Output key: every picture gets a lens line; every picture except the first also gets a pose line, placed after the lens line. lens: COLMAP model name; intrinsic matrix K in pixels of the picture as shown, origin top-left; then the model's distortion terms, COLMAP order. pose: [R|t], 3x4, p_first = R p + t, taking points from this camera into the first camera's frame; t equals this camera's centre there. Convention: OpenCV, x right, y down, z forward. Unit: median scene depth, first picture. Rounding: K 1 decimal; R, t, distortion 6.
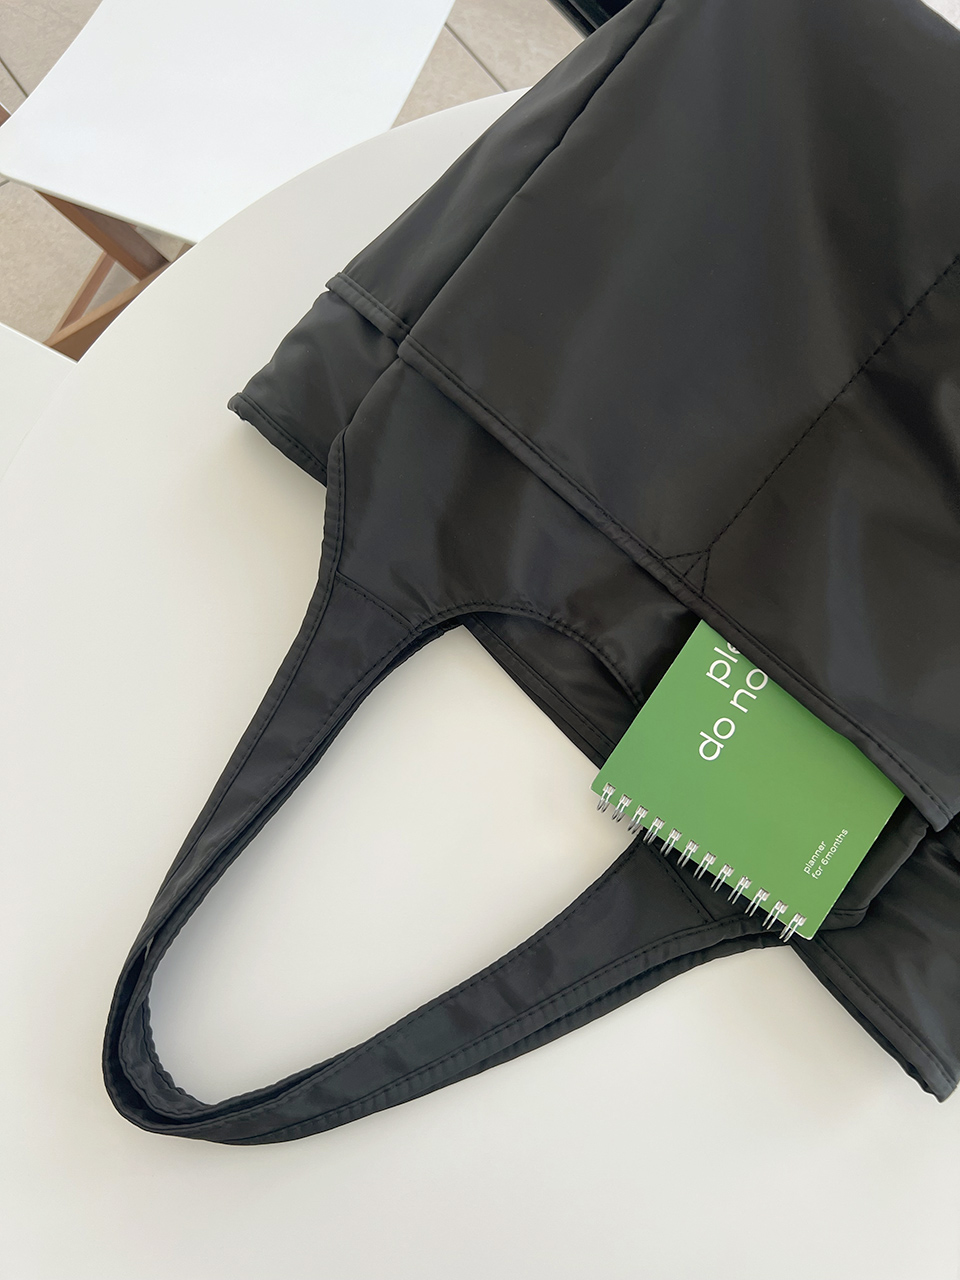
lens RADIAL K [[979.1, 0, 489.0], [0, 979.1, 645.5], [0, 0, 1]] dist [0.030767, -0.036171]
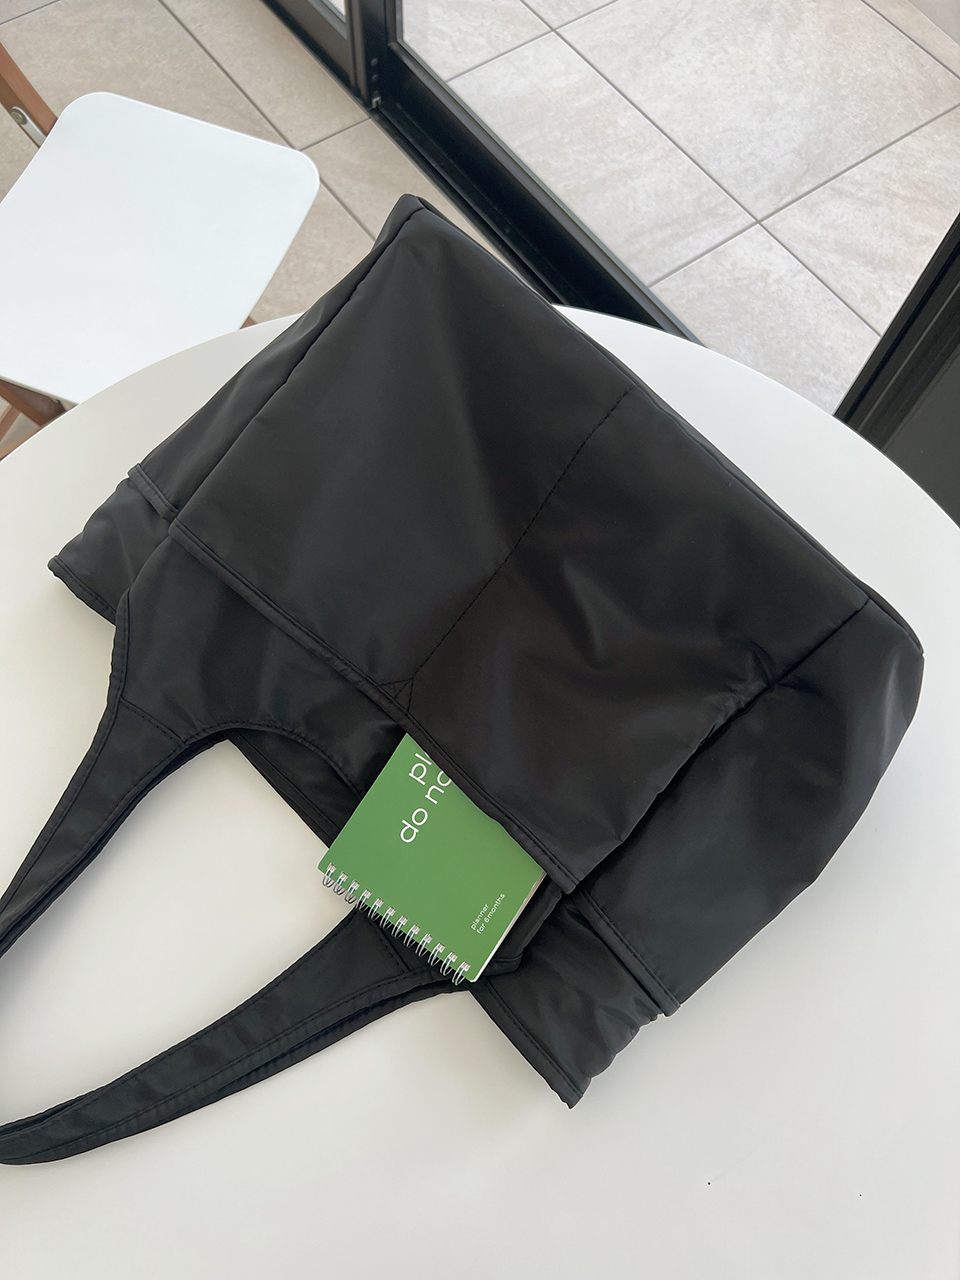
lens RADIAL K [[979.1, 0, 487.0], [0, 979.1, 644.6], [0, 0, 1]] dist [0.030767, -0.036171]
pose [[0.998925, -0.009389, 0.045394, 0.272127], [0.013920, 0.994834, -0.100553, -0.010229], [-0.044215, 0.101077, 0.993896, -0.305149]]
